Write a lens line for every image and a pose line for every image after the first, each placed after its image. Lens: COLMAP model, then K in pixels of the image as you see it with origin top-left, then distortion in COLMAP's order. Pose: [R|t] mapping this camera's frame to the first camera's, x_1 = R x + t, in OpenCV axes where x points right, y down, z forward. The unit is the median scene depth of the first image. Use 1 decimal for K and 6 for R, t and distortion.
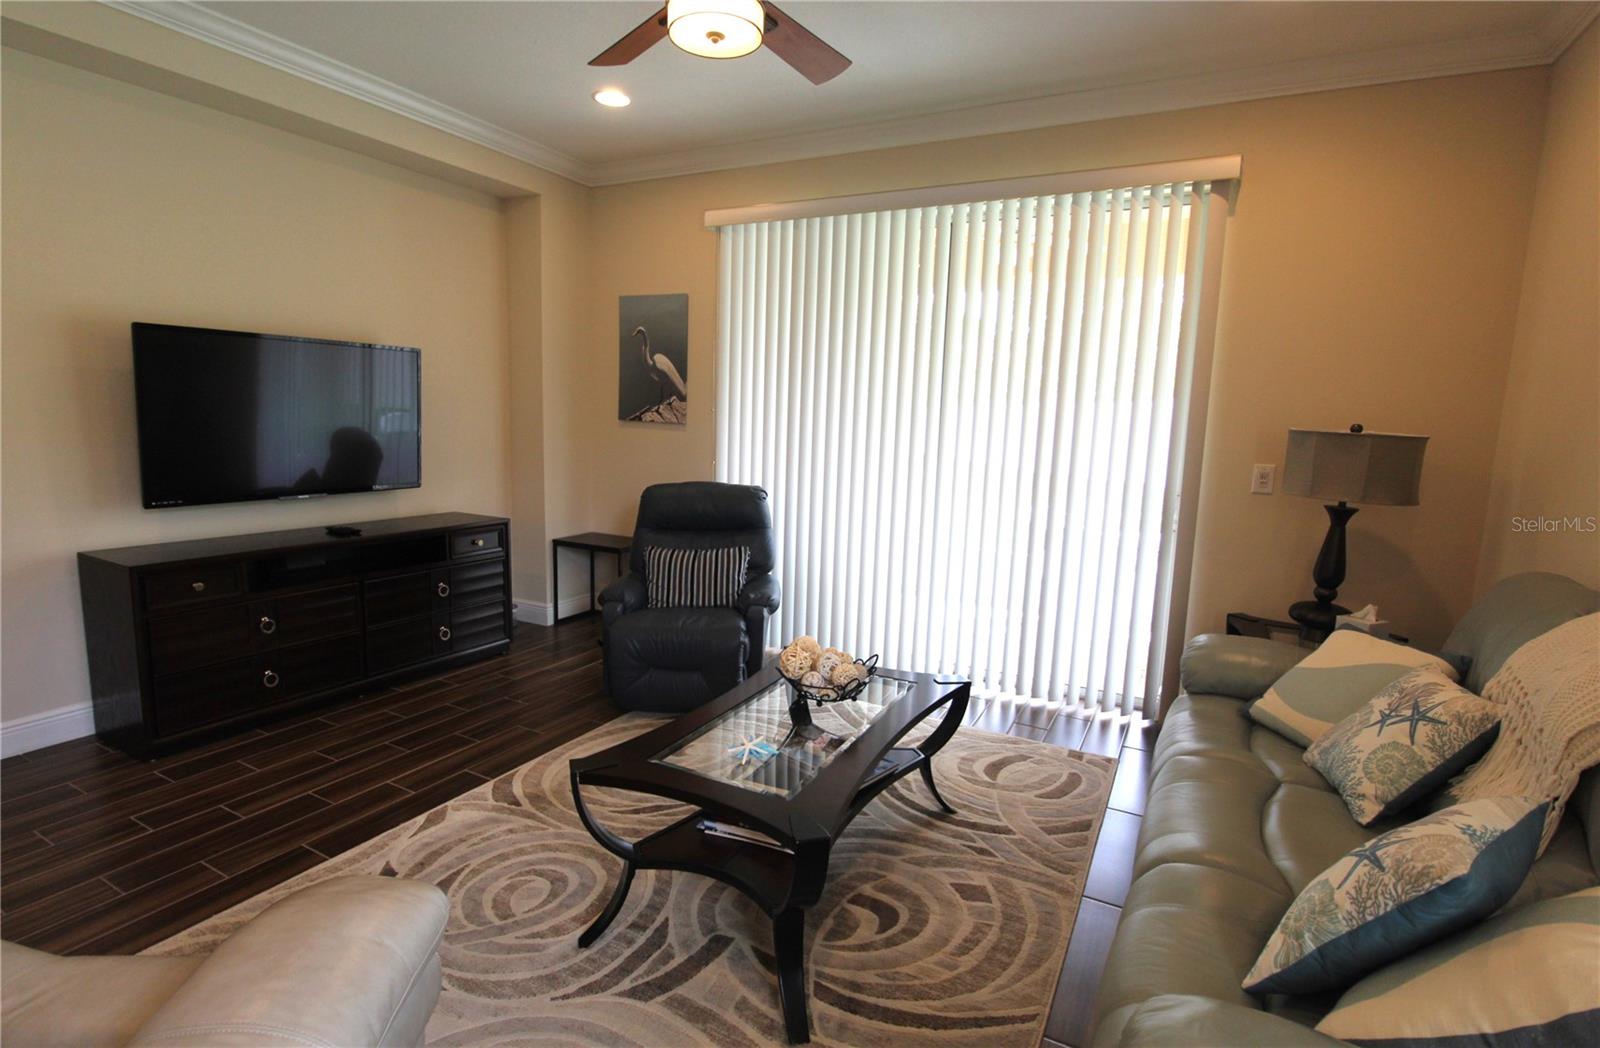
lens RADIAL K [[778.7, 0, 802.9], [0, 778.7, 527.1], [0, 0, 1]] dist [-0.001338, -0.000633]
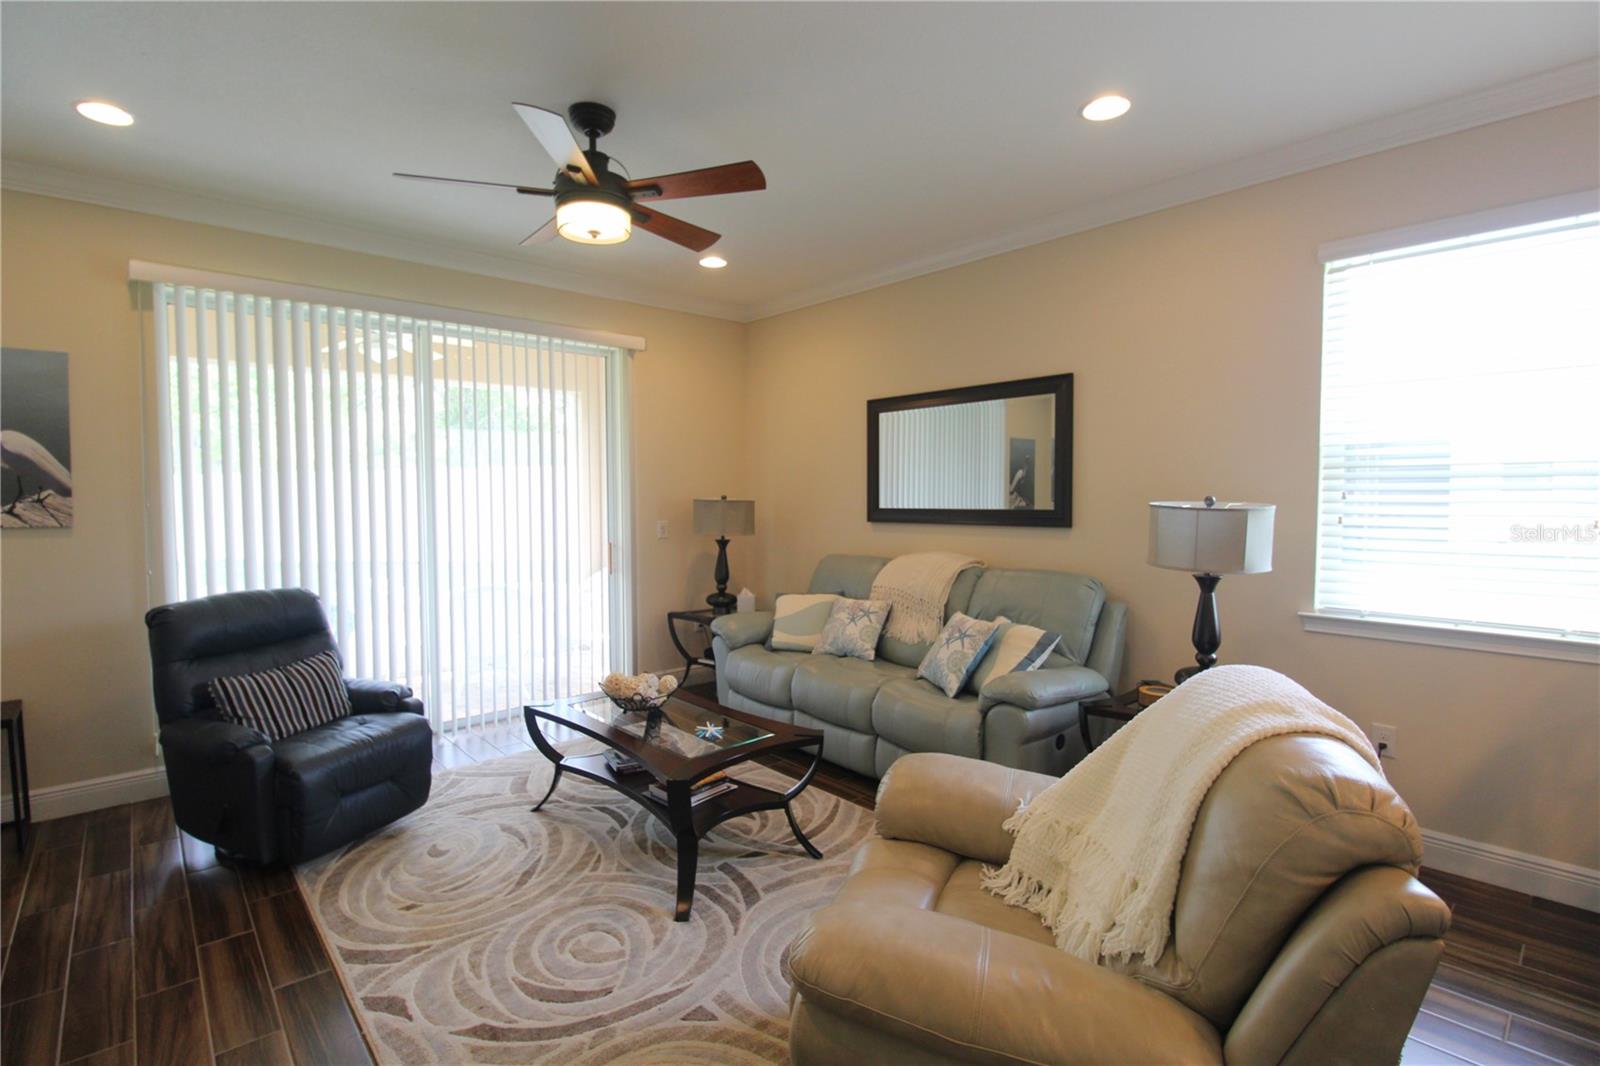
lens RADIAL K [[730.1, 0, 801.1], [0, 730.1, 529.0], [0, 0, 1]] dist [0.000144, 0.000062]
pose [[0.345143, -0.081562, 0.934999, -0.908330], [0.153924, 0.987647, 0.029336, -0.076113], [-0.925842, 0.133793, 0.353434, 0.216966]]
